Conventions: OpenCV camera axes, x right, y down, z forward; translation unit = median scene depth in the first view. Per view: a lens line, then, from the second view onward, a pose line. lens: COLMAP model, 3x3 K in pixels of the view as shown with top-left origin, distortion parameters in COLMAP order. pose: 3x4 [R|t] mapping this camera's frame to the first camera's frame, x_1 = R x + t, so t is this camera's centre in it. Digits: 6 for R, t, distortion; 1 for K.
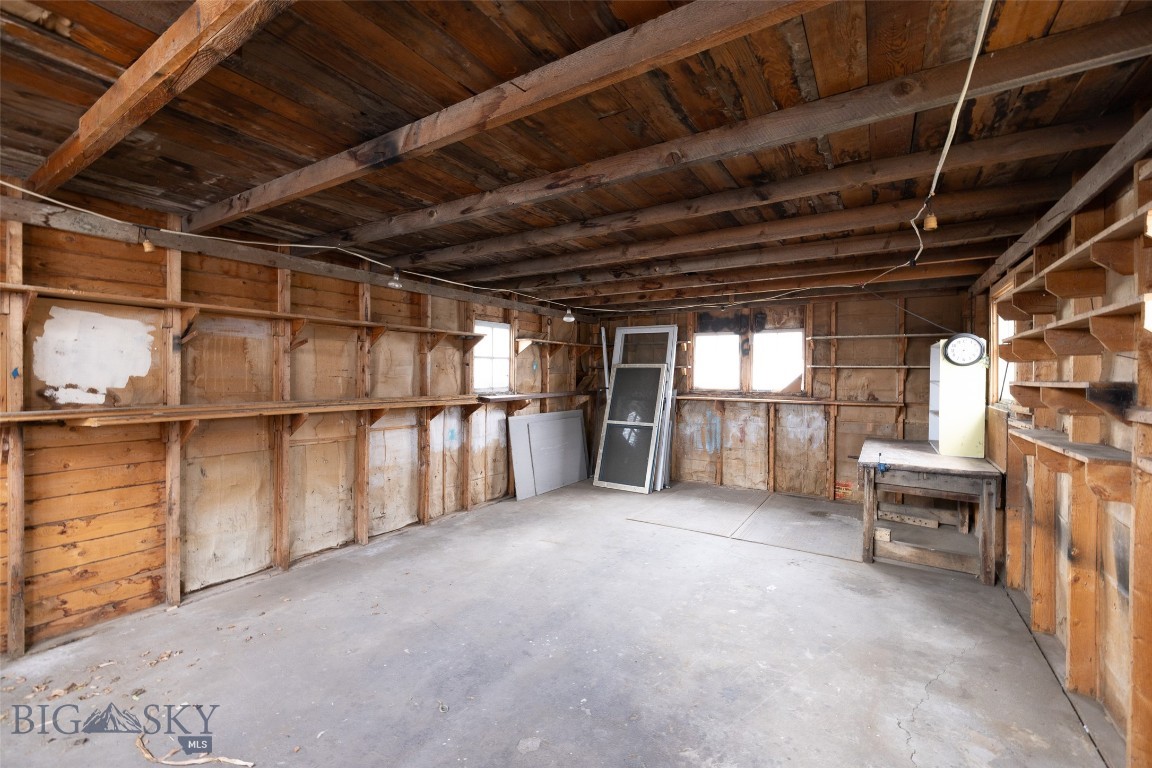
lens RADIAL K [[477.2, 0, 576.0], [0, 477.2, 384.0], [0, 0, 1]] dist [-0.000225, 0.000155]
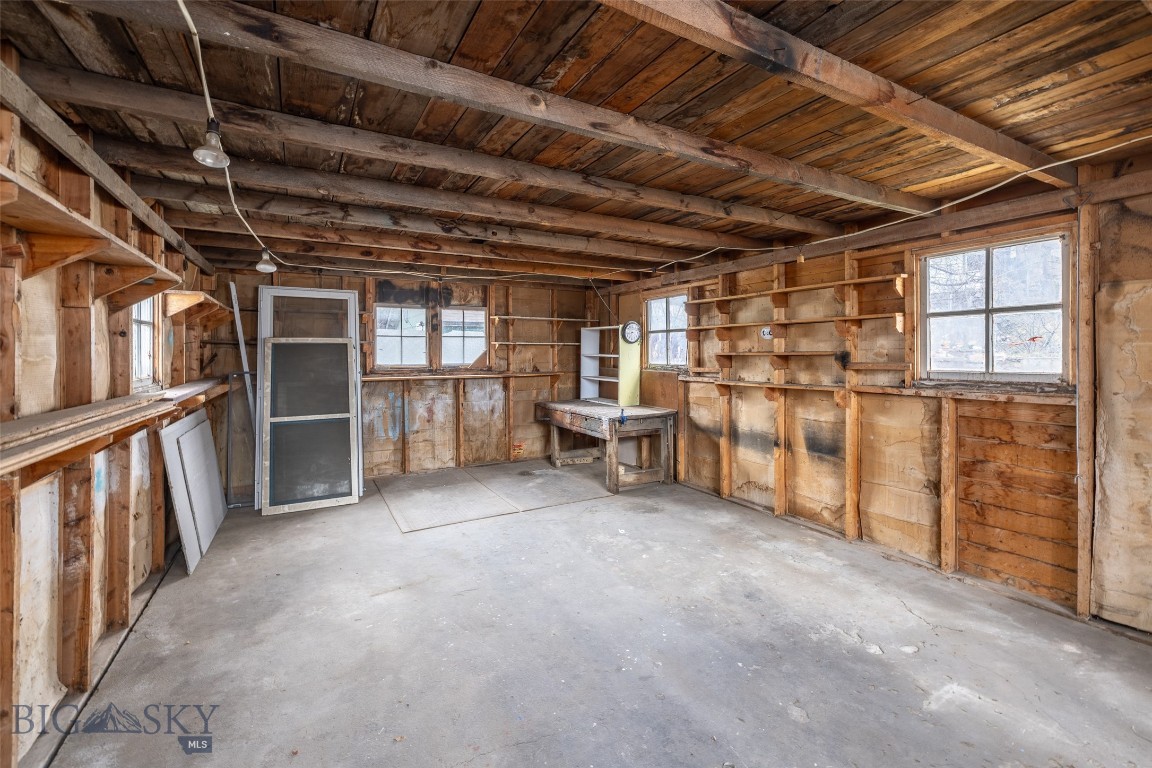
lens RADIAL K [[493.3, 0, 577.0], [0, 493.3, 359.7], [0, 0, 1]] dist [-0.001854, 0.000025]
pose [[0.468613, -0.022845, 0.883108, -0.432612], [0.026037, 0.999588, 0.012042, -0.007471], [-0.883020, 0.017350, 0.469015, 0.321385]]
